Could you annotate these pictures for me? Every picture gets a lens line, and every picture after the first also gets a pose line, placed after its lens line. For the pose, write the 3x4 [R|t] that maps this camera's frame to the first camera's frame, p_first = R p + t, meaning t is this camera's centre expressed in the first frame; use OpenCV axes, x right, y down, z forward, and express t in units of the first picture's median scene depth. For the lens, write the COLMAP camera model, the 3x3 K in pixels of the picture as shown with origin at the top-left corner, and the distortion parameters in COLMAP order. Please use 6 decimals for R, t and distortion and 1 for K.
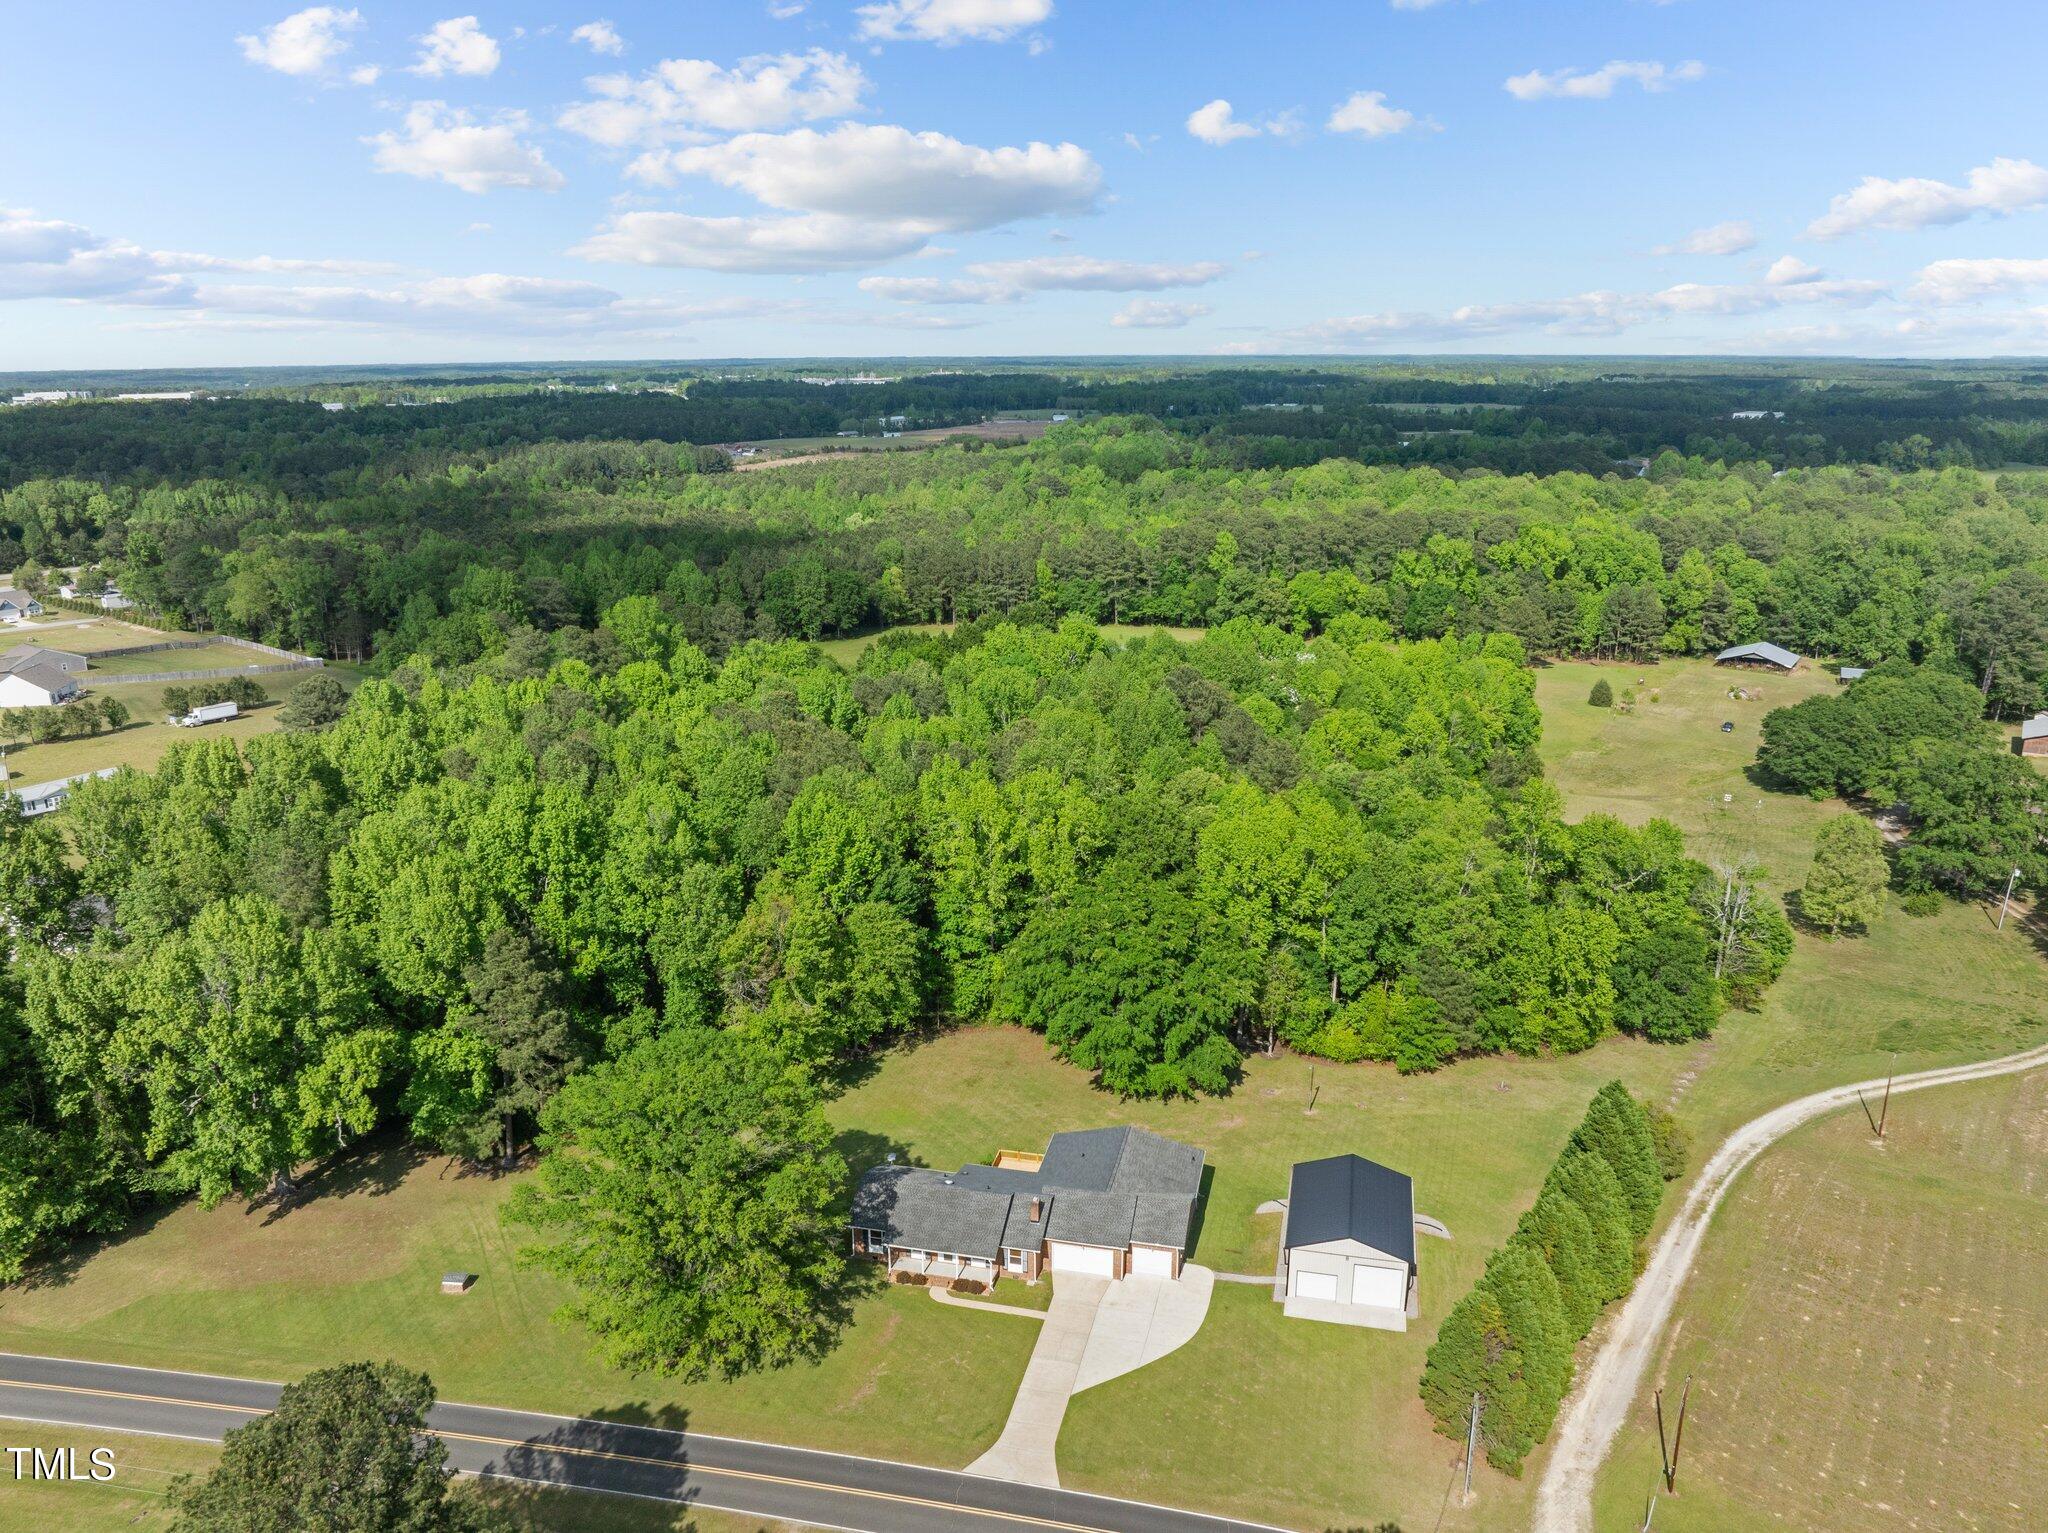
lens RADIAL K [[1443.2, 0, 1028.1], [0, 1443.2, 766.6], [0, 0, 1]] dist [-0.037603, 0.000276]
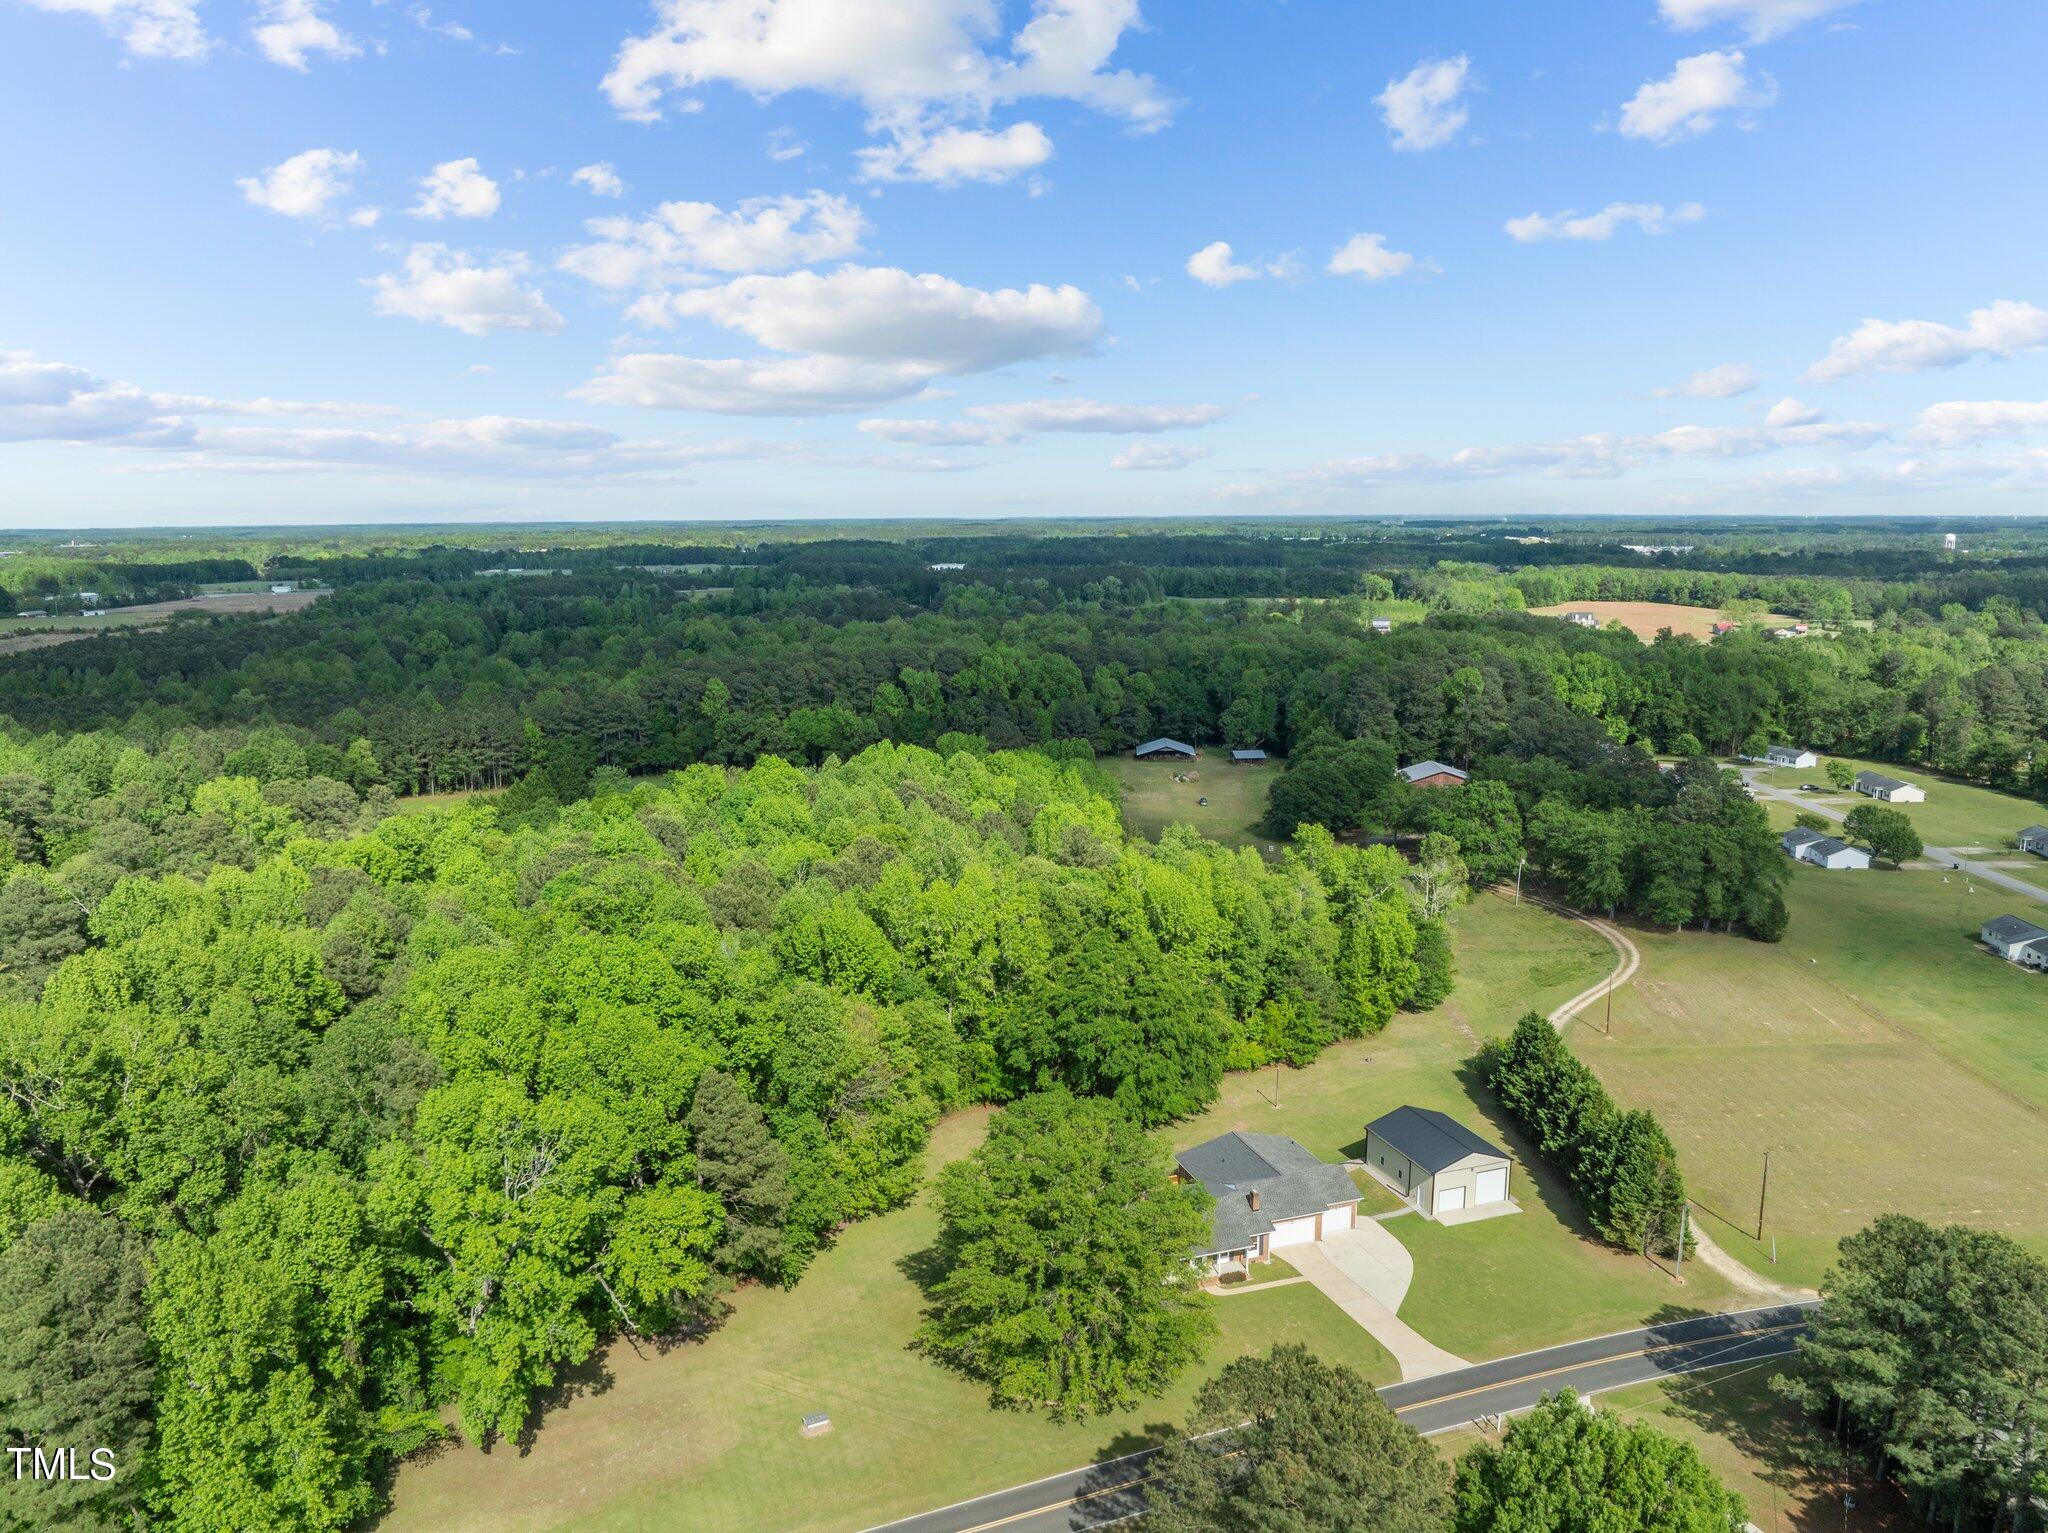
lens RADIAL K [[1443.2, 0, 1027.9], [0, 1443.2, 767.8], [0, 0, 1]] dist [-0.037603, 0.000276]
pose [[0.849206, -0.091269, 0.520114, -0.602284], [0.147802, 0.986664, -0.068183, 0.011592], [-0.506955, 0.134776, 0.851371, 0.042704]]
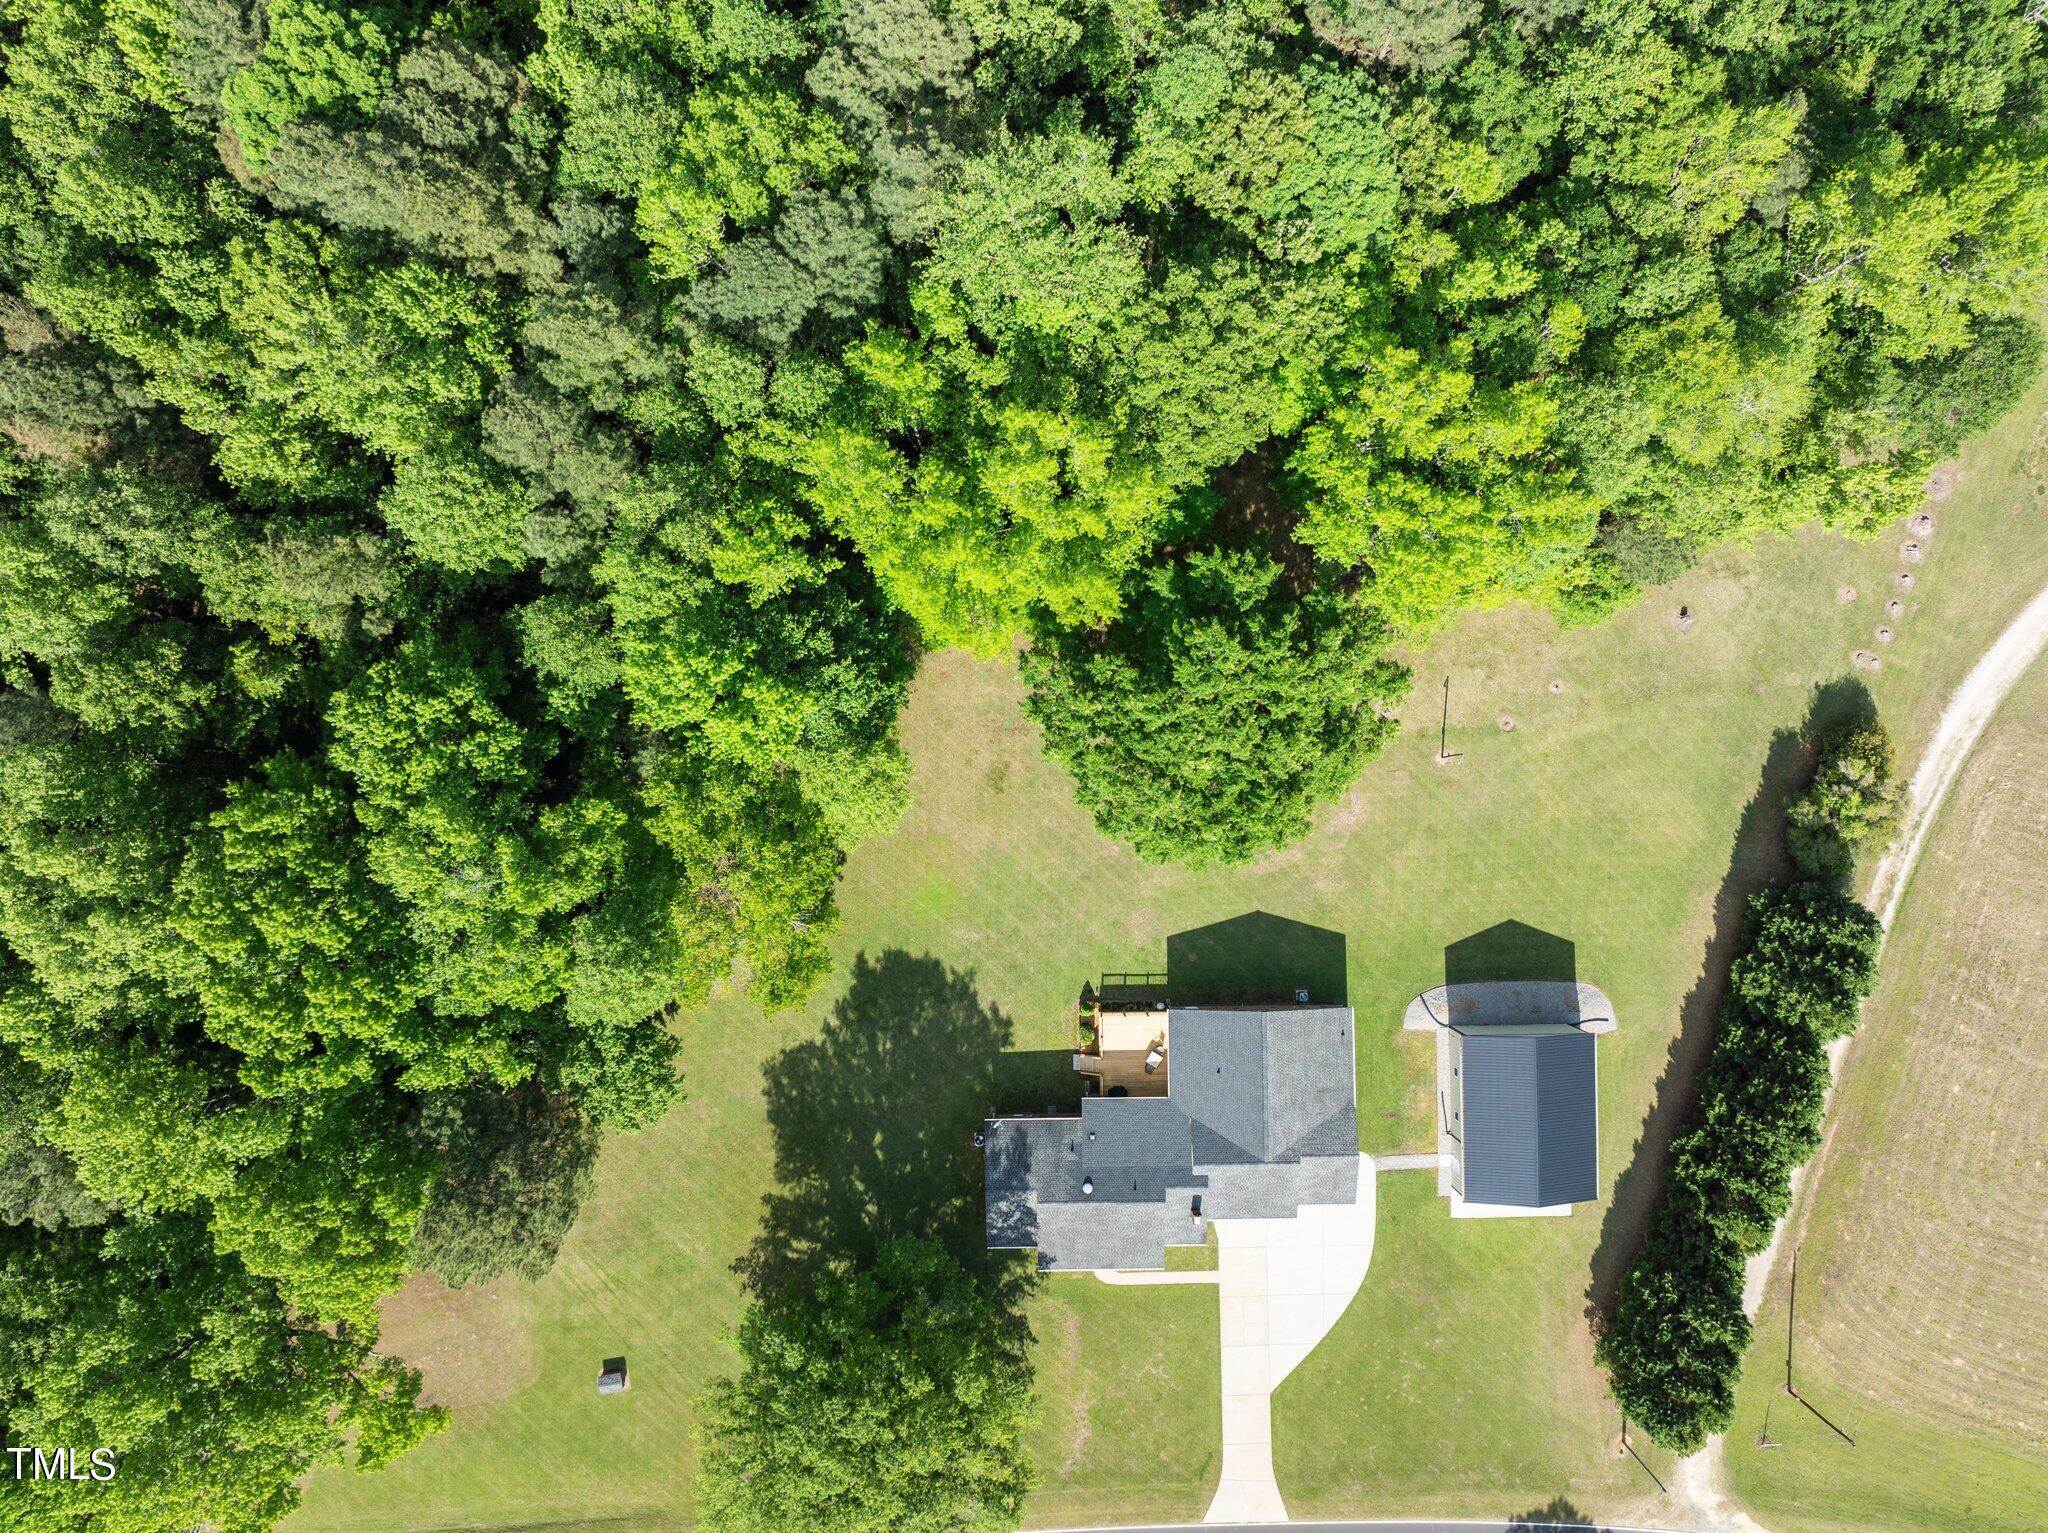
lens RADIAL K [[1443.2, 0, 1014.0], [0, 1443.2, 776.9], [0, 0, 1]] dist [-0.037603, 0.000276]
pose [[0.969814, -0.243841, -0.001270, -0.030674], [0.072291, 0.282538, 0.956528, -0.531962], [-0.232882, -0.927747, 0.291637, 0.845078]]
